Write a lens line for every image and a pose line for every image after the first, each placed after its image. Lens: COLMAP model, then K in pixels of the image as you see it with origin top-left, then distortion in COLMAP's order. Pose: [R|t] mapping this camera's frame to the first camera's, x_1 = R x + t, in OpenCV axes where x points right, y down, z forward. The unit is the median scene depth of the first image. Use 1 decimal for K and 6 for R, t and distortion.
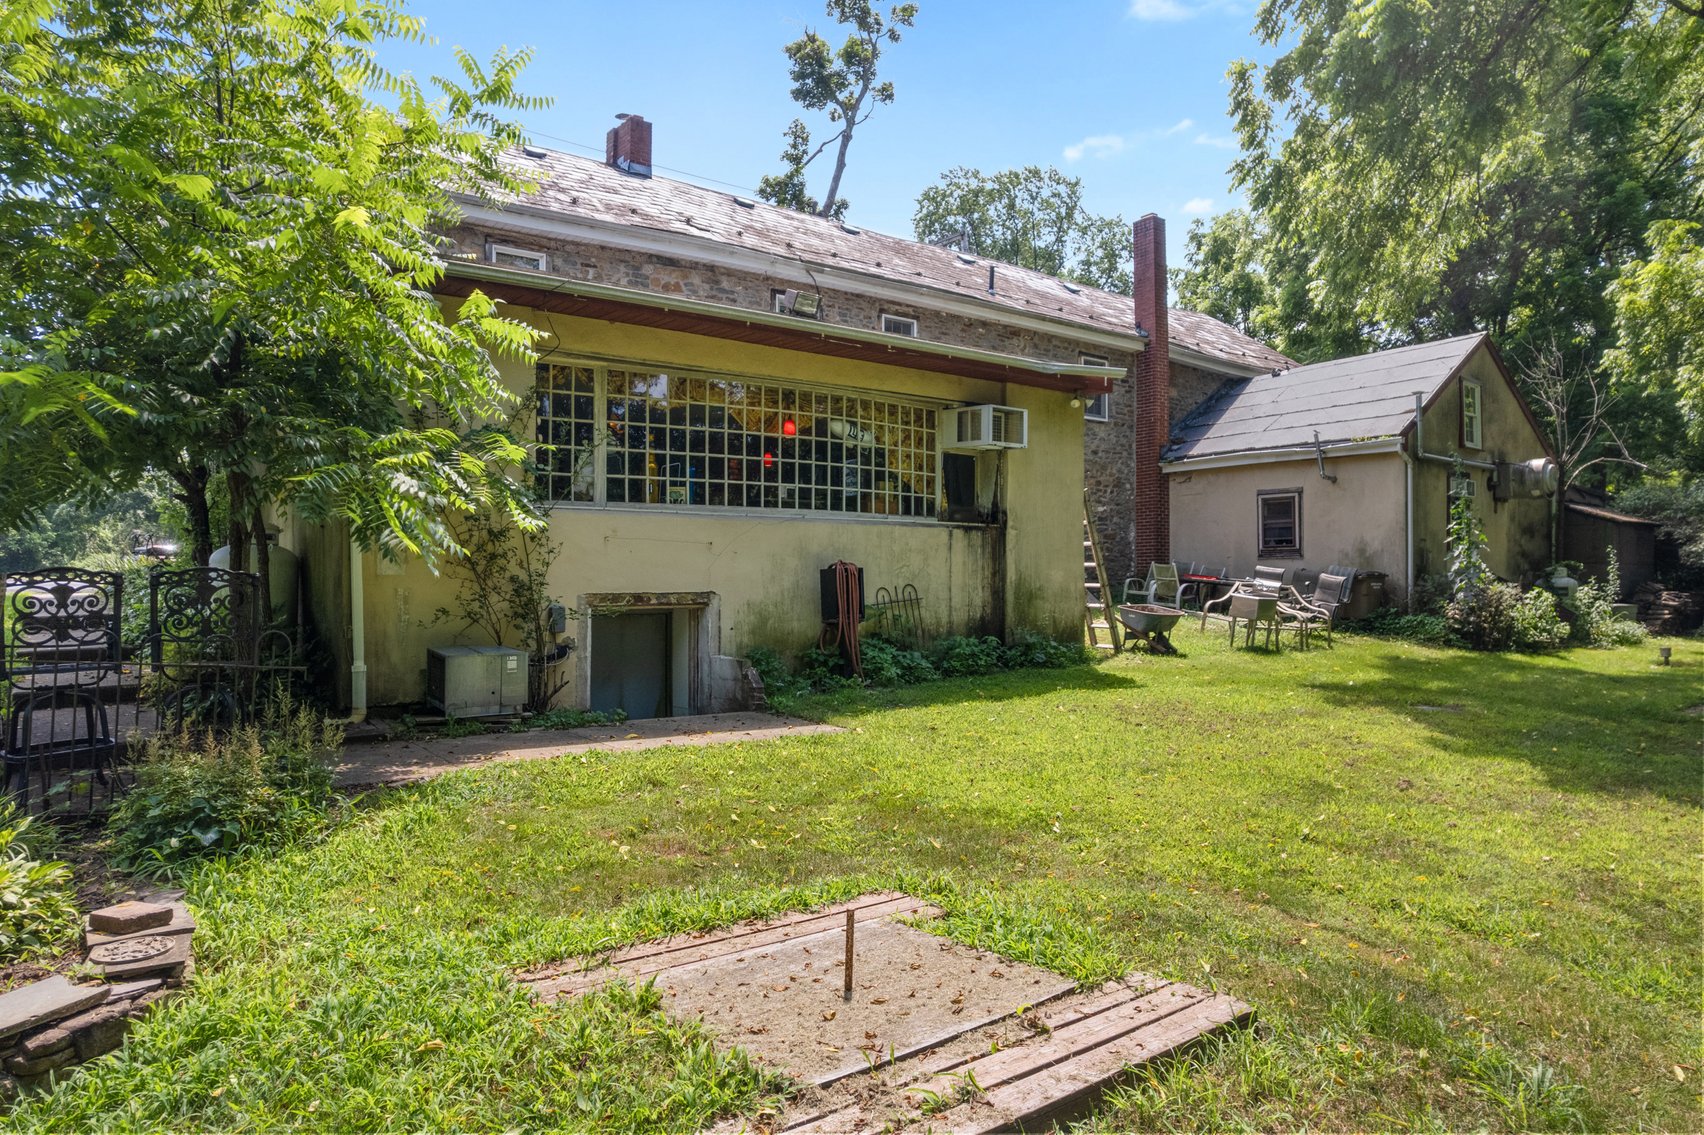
lens RADIAL K [[1082.0, 0, 852.0], [0, 1082.0, 567.5], [0, 0, 1]] dist [-0.062514, 0.039171]
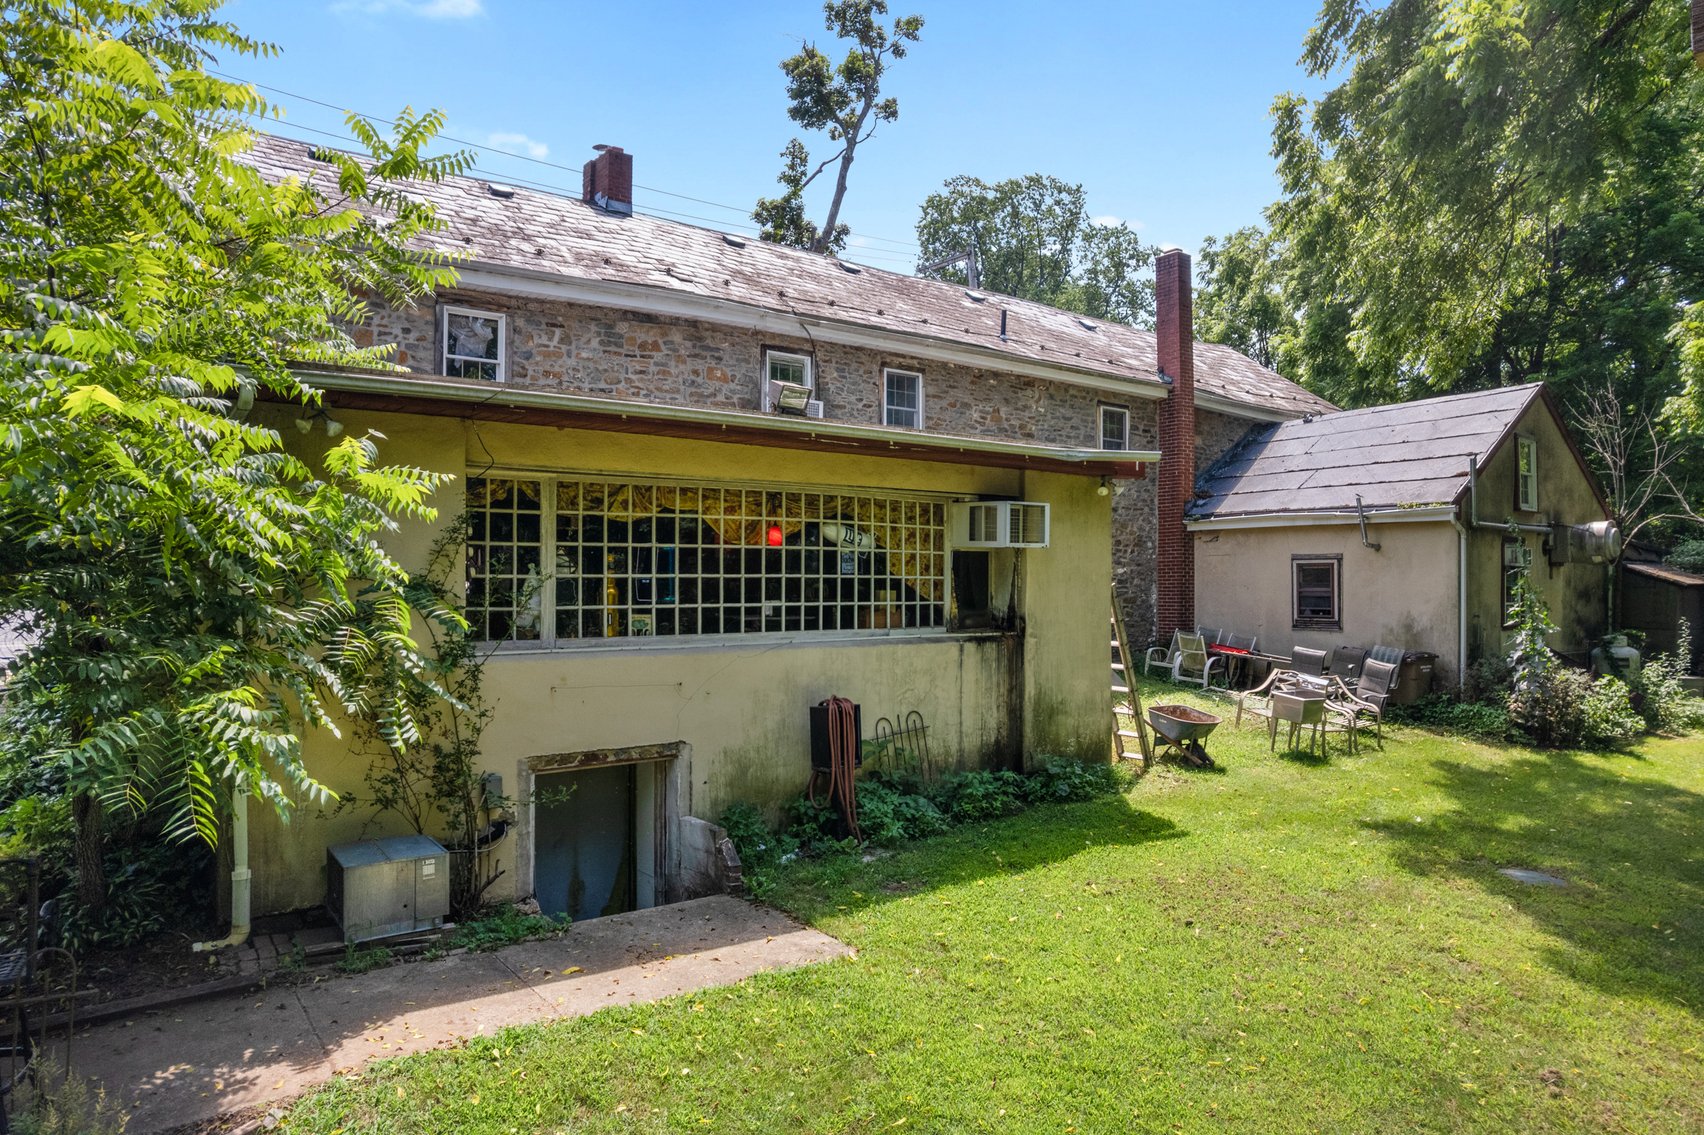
lens RADIAL K [[1082.7, 0, 852.0], [0, 1082.7, 567.5], [0, 0, 1]] dist [-0.074662, 0.065962]
pose [[0.999994, 0.002687, -0.002290, 0.003865], [-0.002685, 0.999996, 0.001002, -0.076582], [0.002293, -0.000996, 0.999997, 0.102211]]
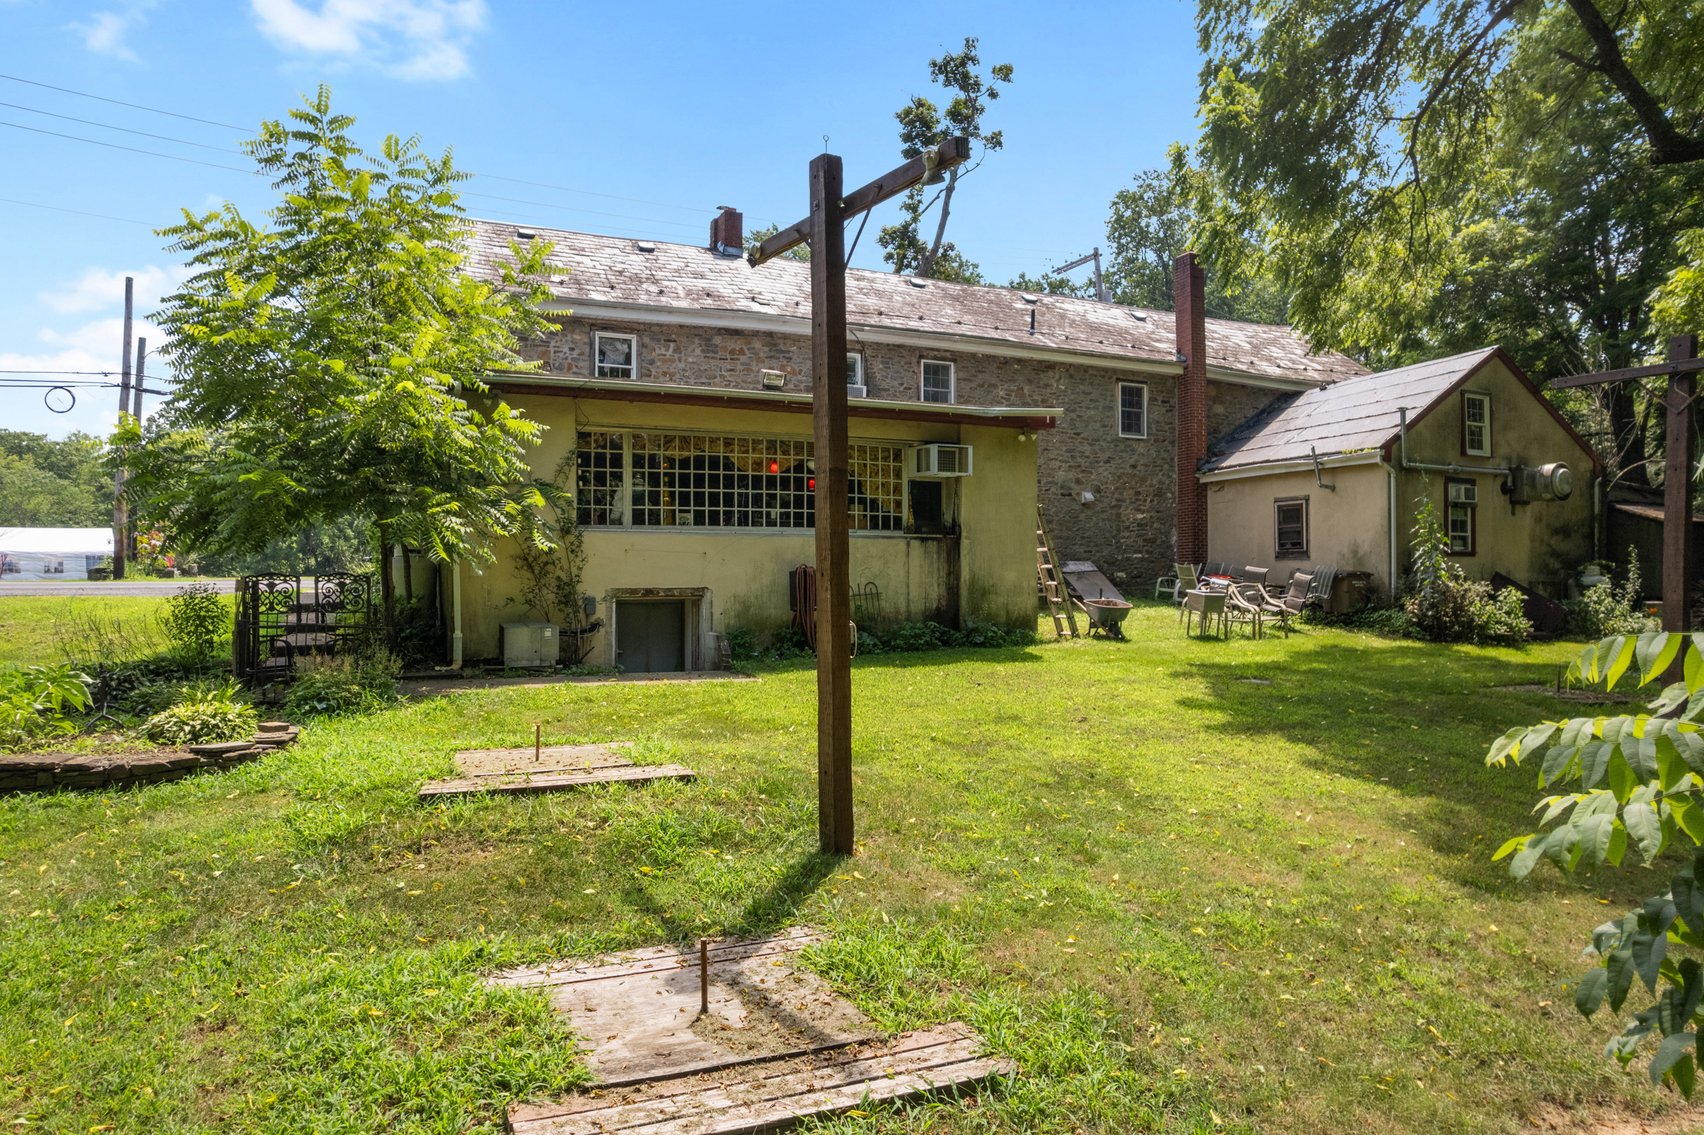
lens RADIAL K [[1082.0, 0, 852.0], [0, 1082.0, 567.5], [0, 0, 1]] dist [-0.062514, 0.039171]
pose [[0.975855, -0.003839, -0.218384, 0.244063], [0.003891, 0.999992, -0.000192, -0.001810], [0.218383, -0.000663, 0.975863, -0.226487]]
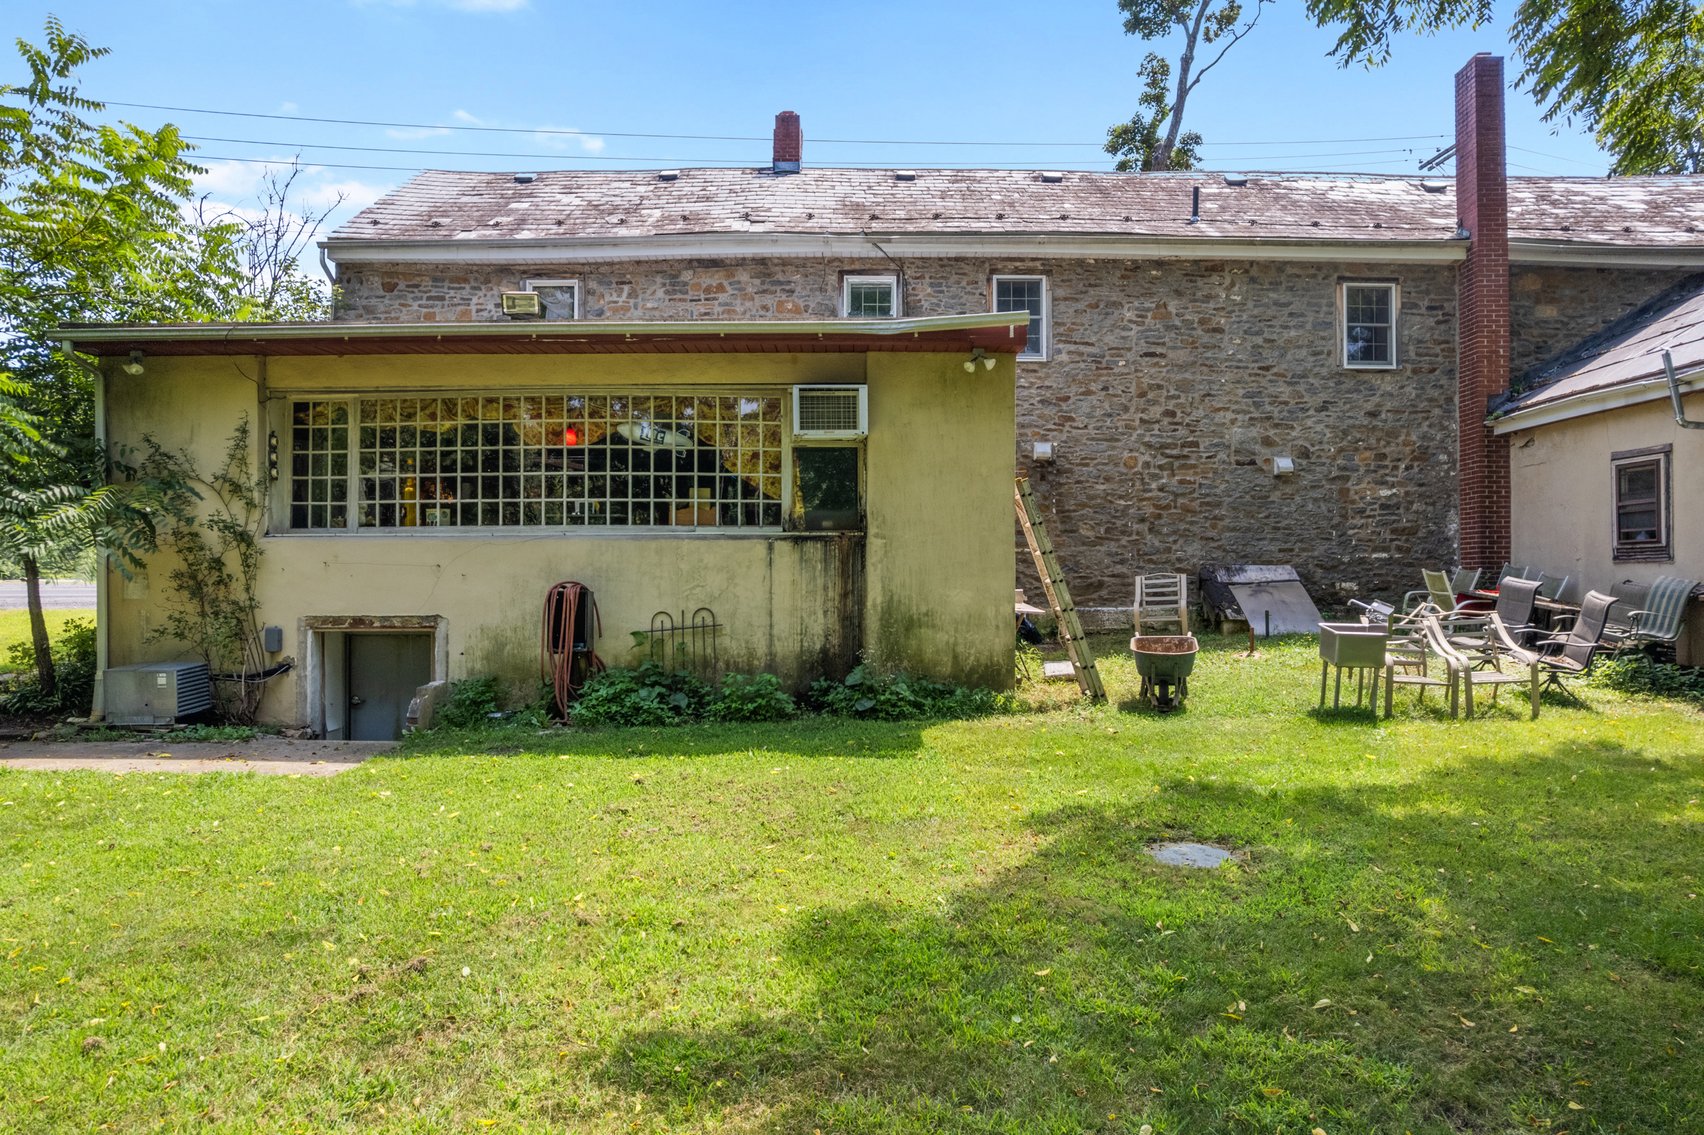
lens RADIAL K [[1082.7, 0, 852.0], [0, 1082.7, 567.5], [0, 0, 1]] dist [-0.074662, 0.065962]
pose [[0.796669, -0.004555, -0.604399, 0.502864], [0.008729, 0.999954, 0.003970, -0.014239], [0.604353, -0.008439, 0.796672, 0.300845]]
